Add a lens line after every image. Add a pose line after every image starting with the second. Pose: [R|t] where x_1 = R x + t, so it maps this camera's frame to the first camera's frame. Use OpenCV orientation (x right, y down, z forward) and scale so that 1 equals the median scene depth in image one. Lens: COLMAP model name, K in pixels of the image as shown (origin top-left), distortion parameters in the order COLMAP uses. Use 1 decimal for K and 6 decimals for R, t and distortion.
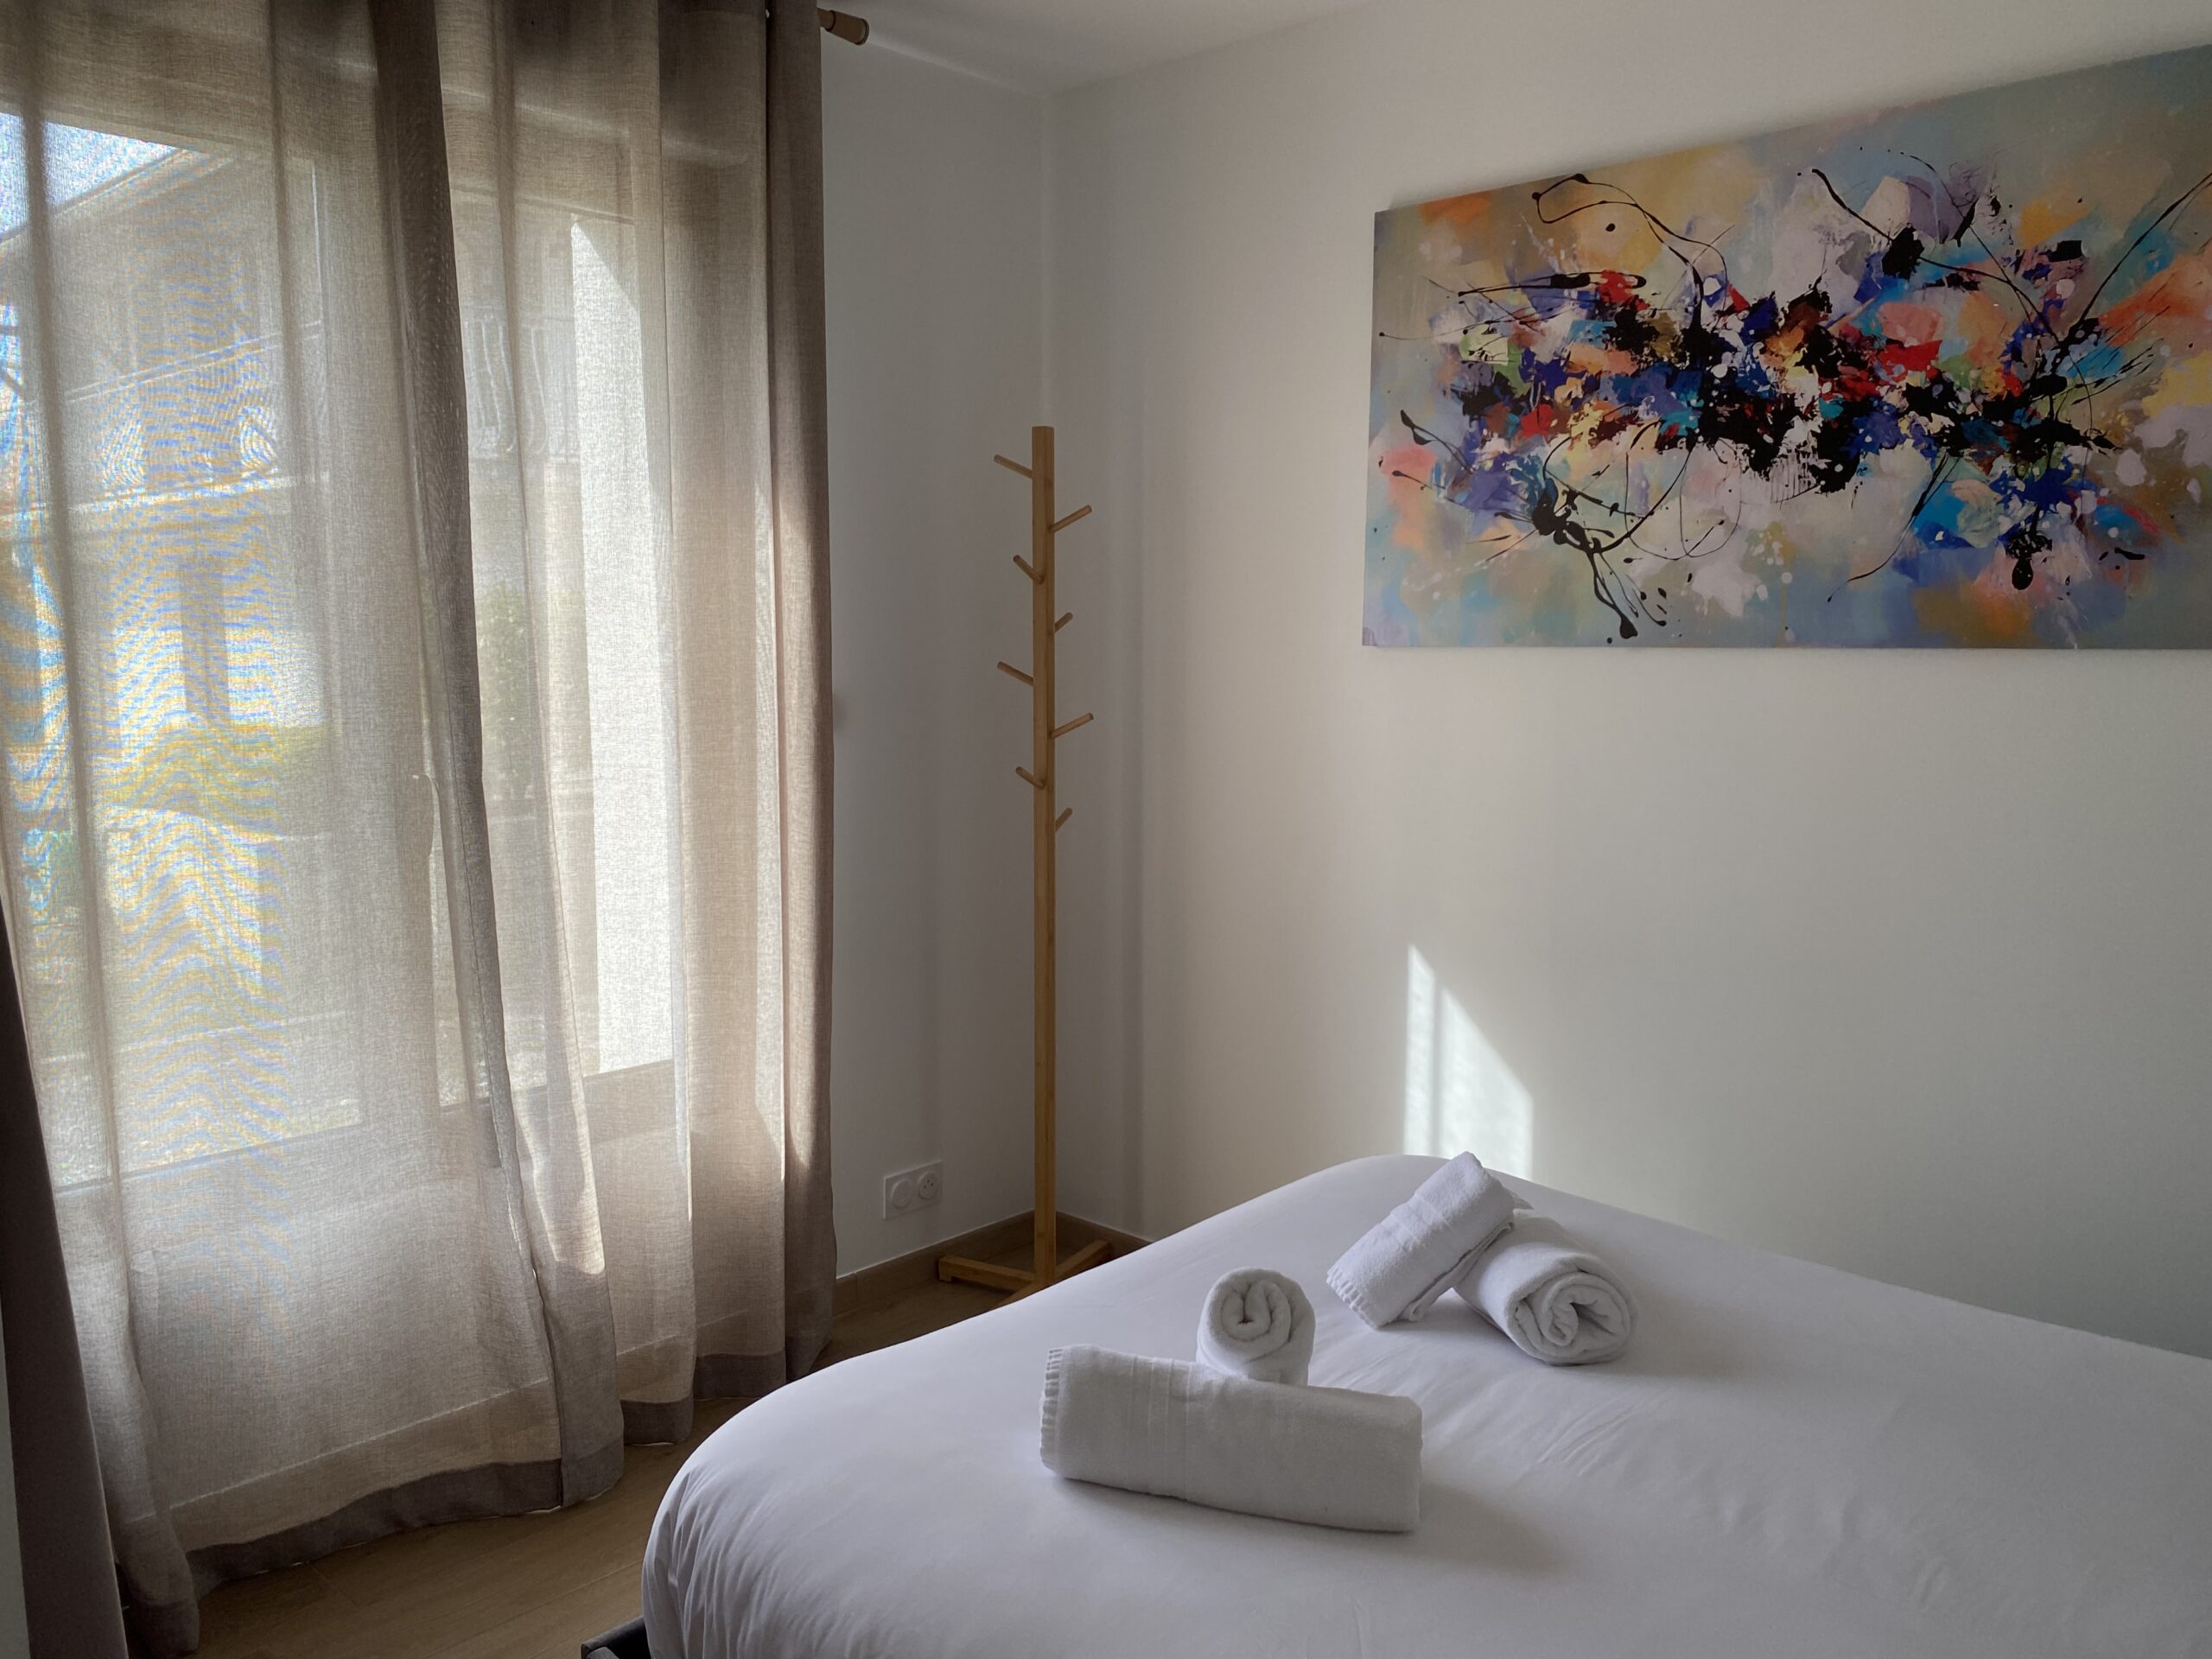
lens RADIAL K [[1699.8, 0, 1106.0], [0, 1699.8, 829.5], [0, 0, 1]] dist [0.027988, -0.007528]
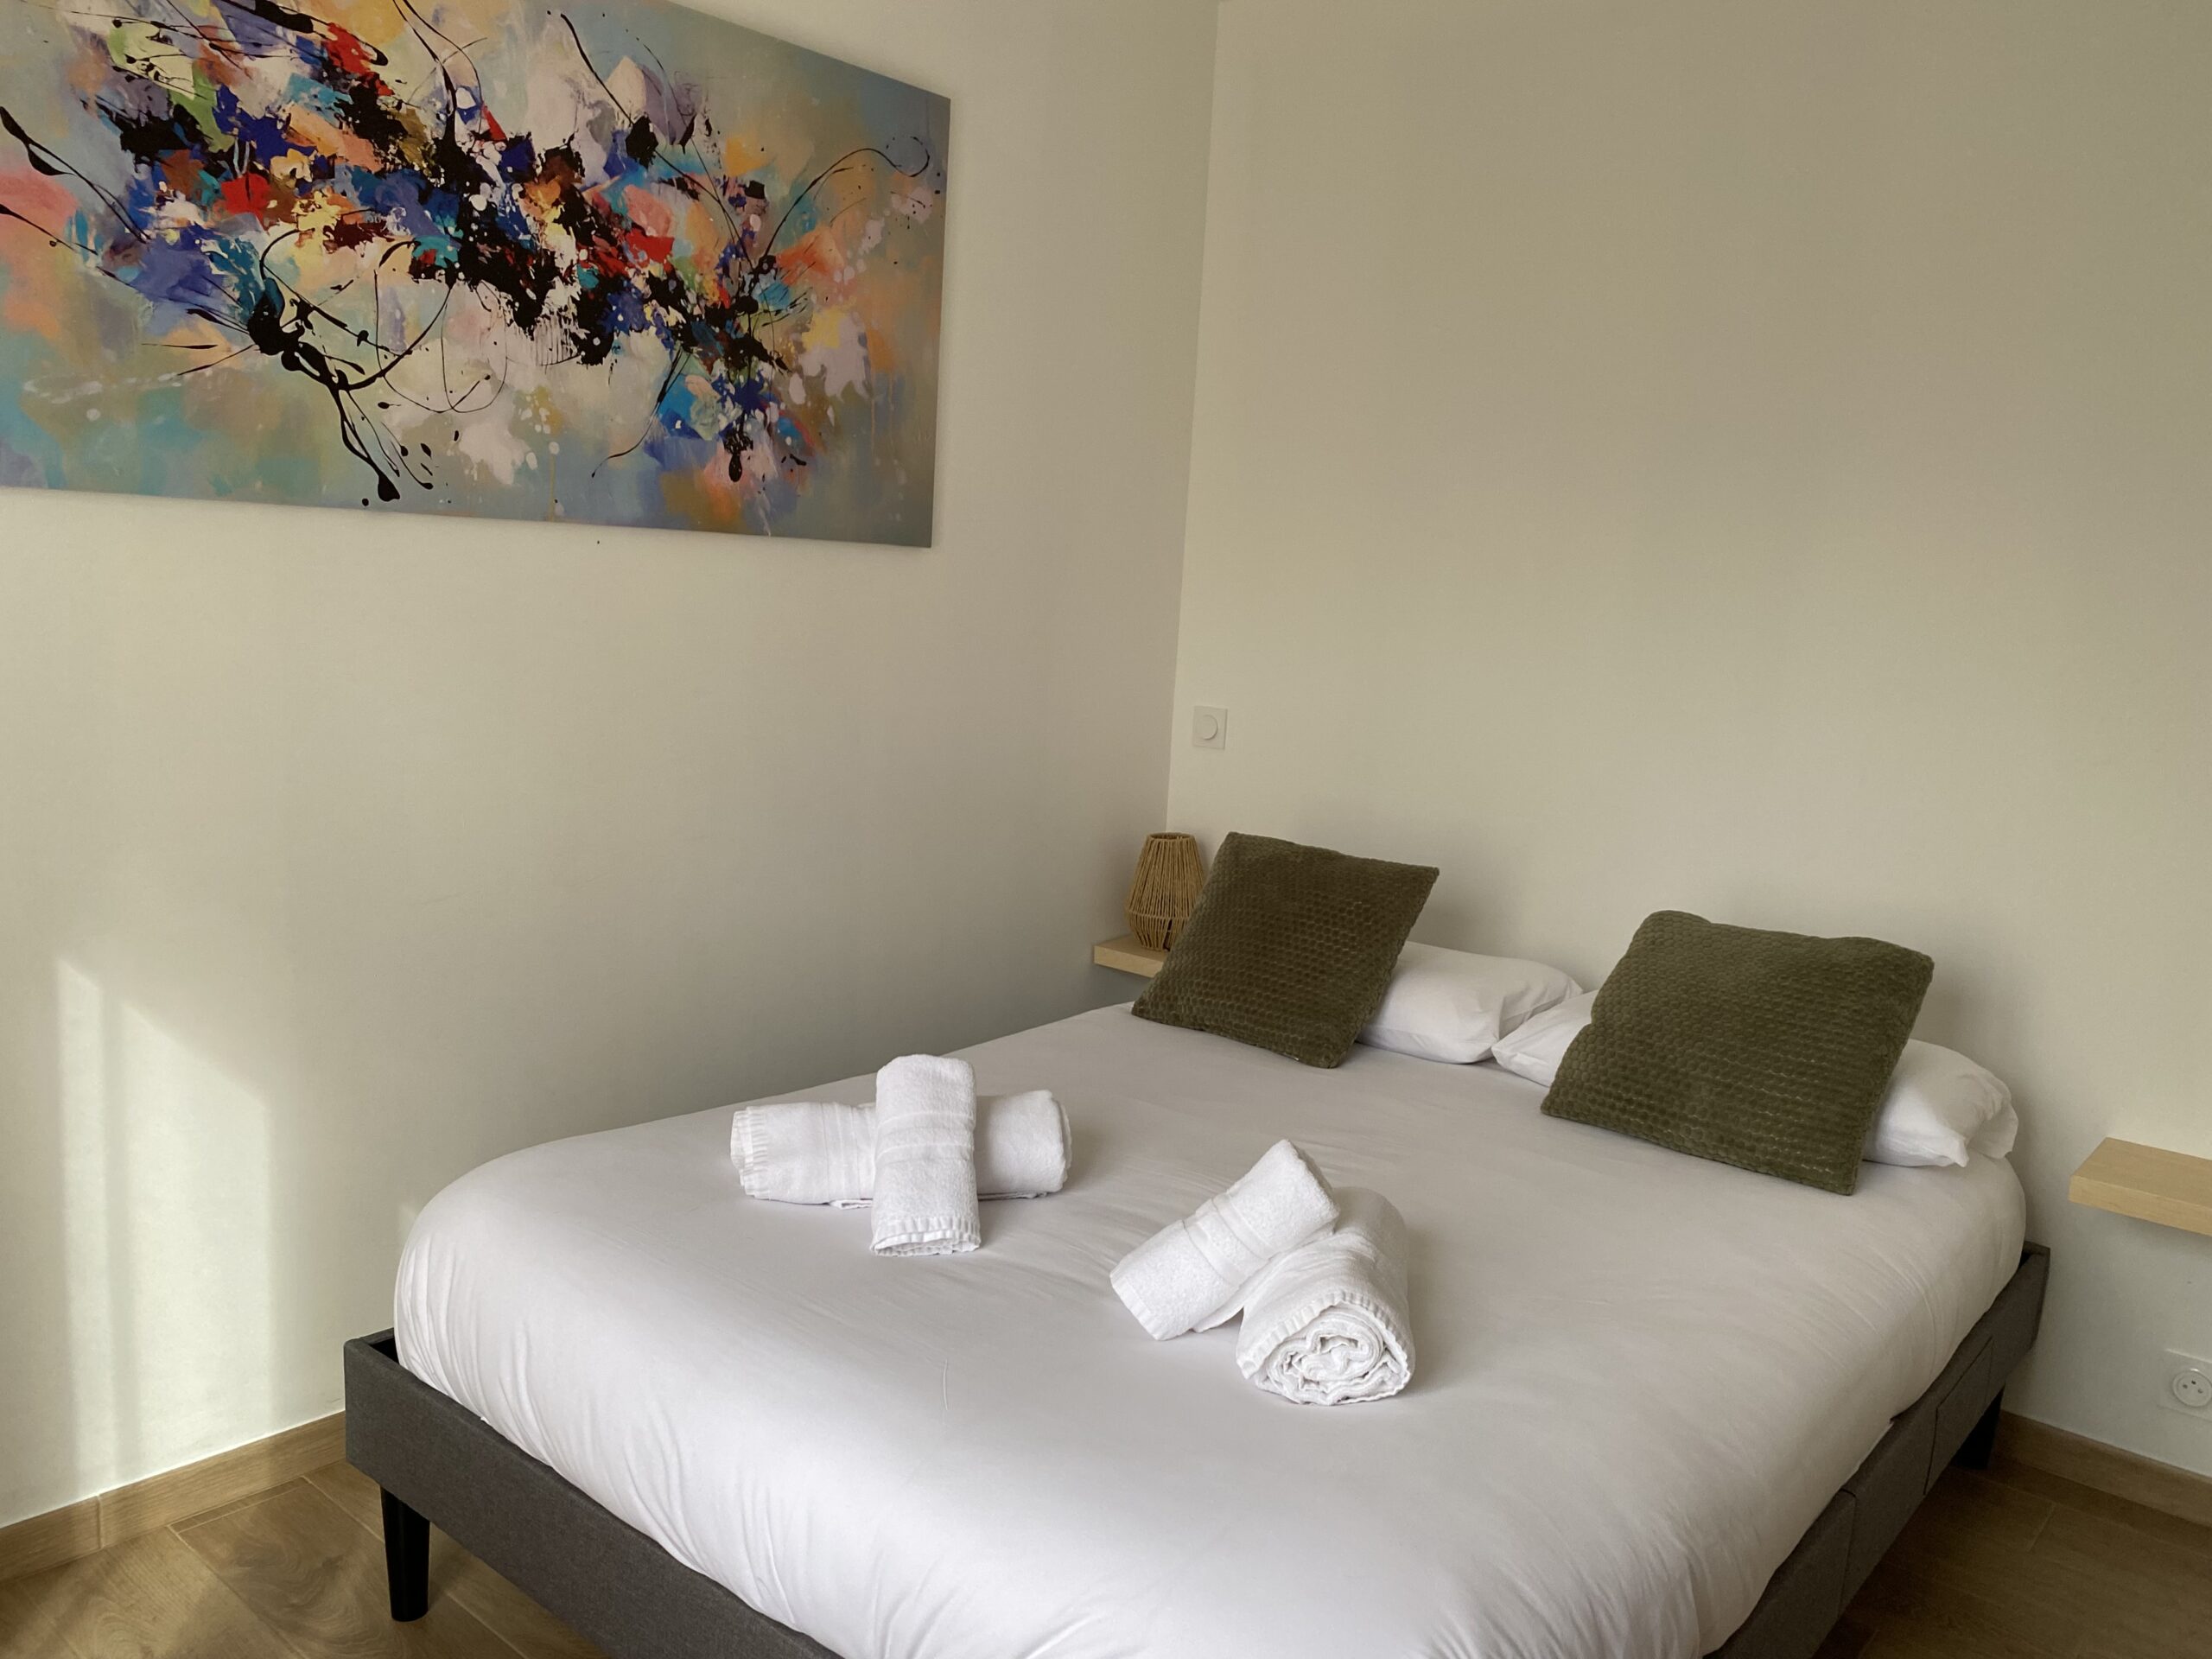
lens RADIAL K [[1699.8, 0, 1106.0], [0, 1699.8, 829.5], [0, 0, 1]] dist [0.027988, -0.007528]
pose [[-0.029332, -0.150007, 0.988250, -0.580427], [0.067249, 0.986139, 0.151682, -0.060727], [-0.997305, 0.070908, -0.018838, 0.719675]]
